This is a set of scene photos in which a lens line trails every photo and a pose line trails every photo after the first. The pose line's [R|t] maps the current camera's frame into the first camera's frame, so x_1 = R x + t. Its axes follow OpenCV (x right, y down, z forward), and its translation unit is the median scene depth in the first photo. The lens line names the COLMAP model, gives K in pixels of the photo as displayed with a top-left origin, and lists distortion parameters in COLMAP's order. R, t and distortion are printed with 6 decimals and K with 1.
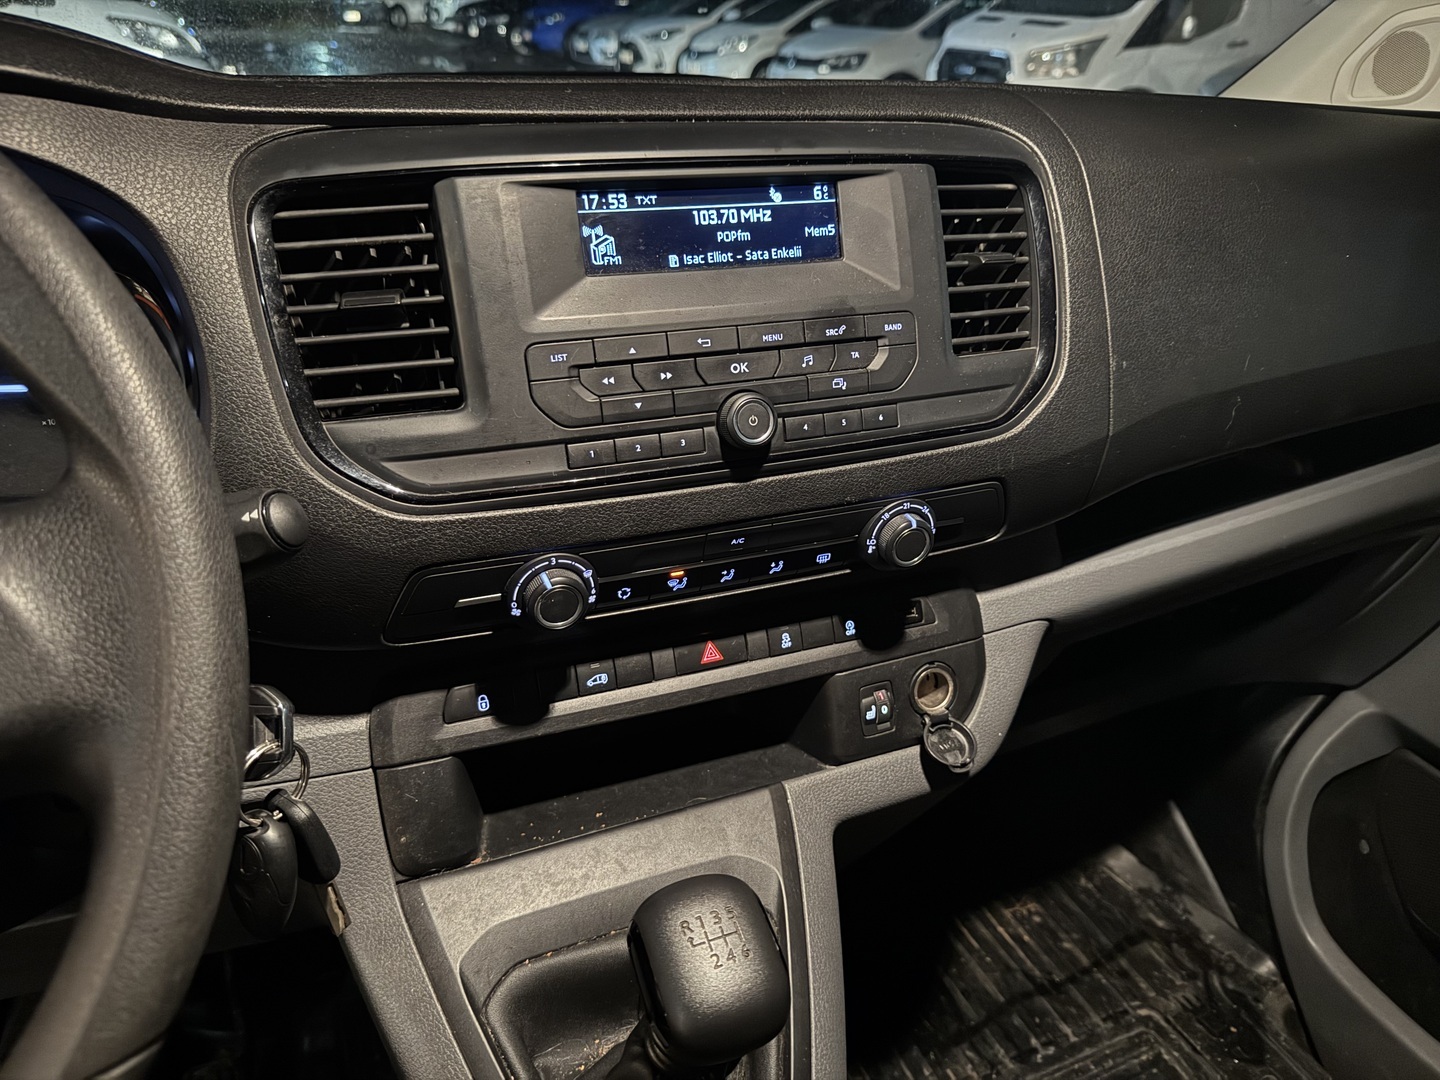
lens RADIAL K [[1009.0, 0, 745.4], [0, 1009.0, 534.4], [0, 0, 1]] dist [0.064603, -0.113824]
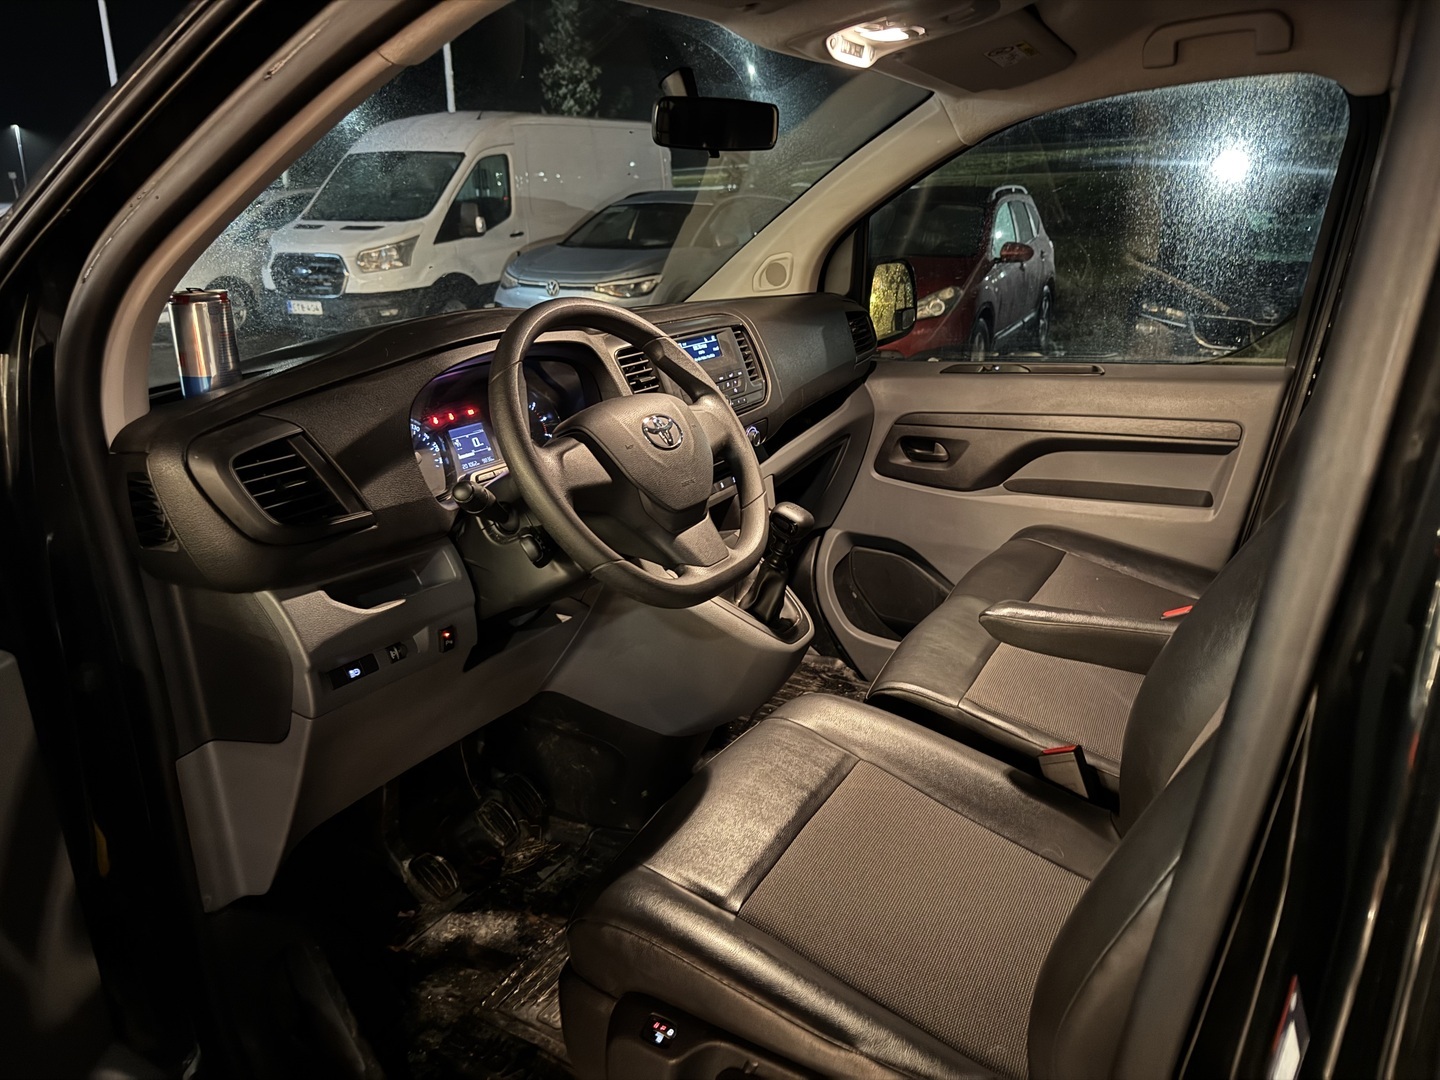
lens RADIAL K [[1009.0, 0, 745.4], [0, 1009.0, 534.4], [0, 0, 1]] dist [0.064603, -0.113824]
pose [[0.776351, -0.226680, 0.588129, -0.849900], [0.315429, 0.947569, -0.051160, 0.209908], [-0.545696, 0.225231, 0.807147, -0.699579]]
